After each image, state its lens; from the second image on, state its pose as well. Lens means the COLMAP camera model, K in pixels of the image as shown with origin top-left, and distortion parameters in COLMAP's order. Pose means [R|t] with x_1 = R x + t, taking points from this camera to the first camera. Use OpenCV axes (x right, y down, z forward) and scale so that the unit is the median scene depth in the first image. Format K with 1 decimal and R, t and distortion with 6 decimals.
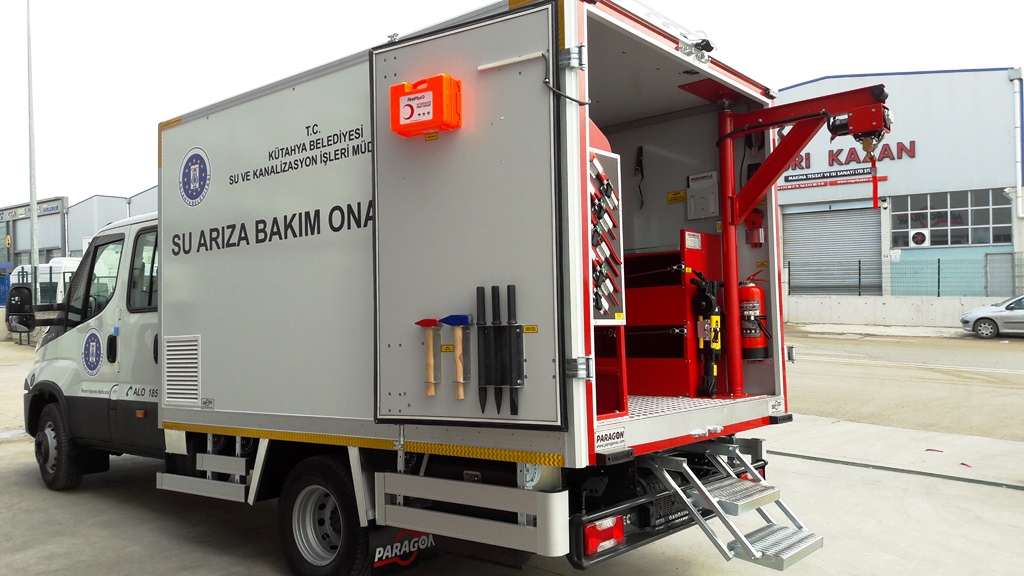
lens RADIAL K [[849.4, 0, 512.0], [0, 849.4, 288.0], [0, 0, 1]] dist [0.006234, 0.002012]
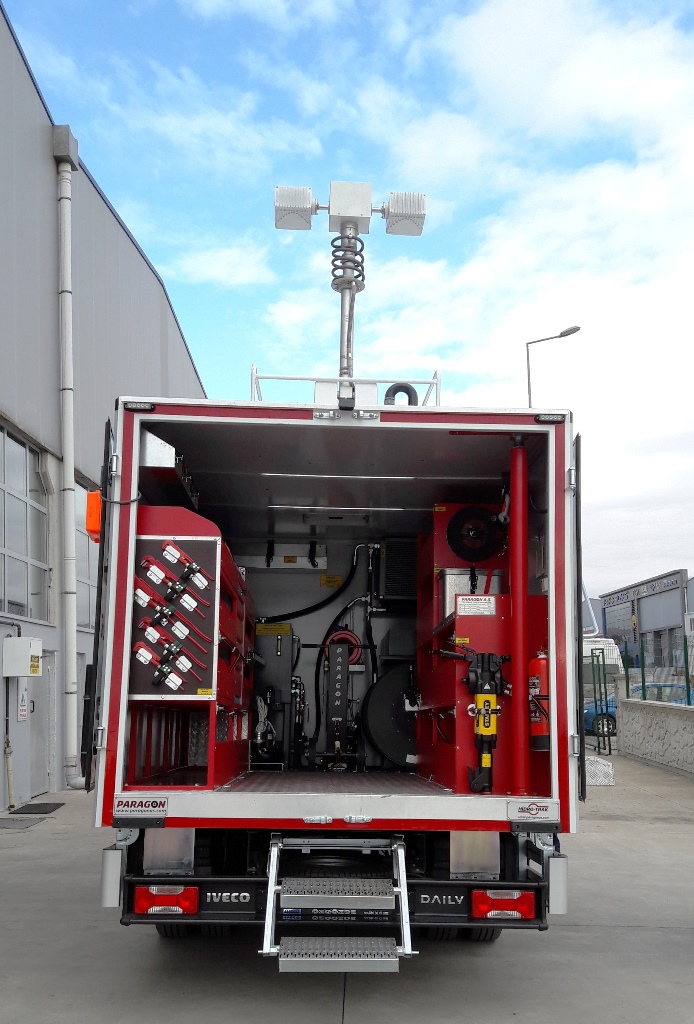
lens RADIAL K [[1002.7, 0, 347.0], [0, 1002.7, 512.0], [0, 0, 1]] dist [-0.004548, -0.005198]
pose [[0.654327, -0.131584, -0.744675, 0.911824], [0.015122, 0.986825, -0.161084, 0.012586], [0.756060, 0.094141, 0.647696, 0.240368]]
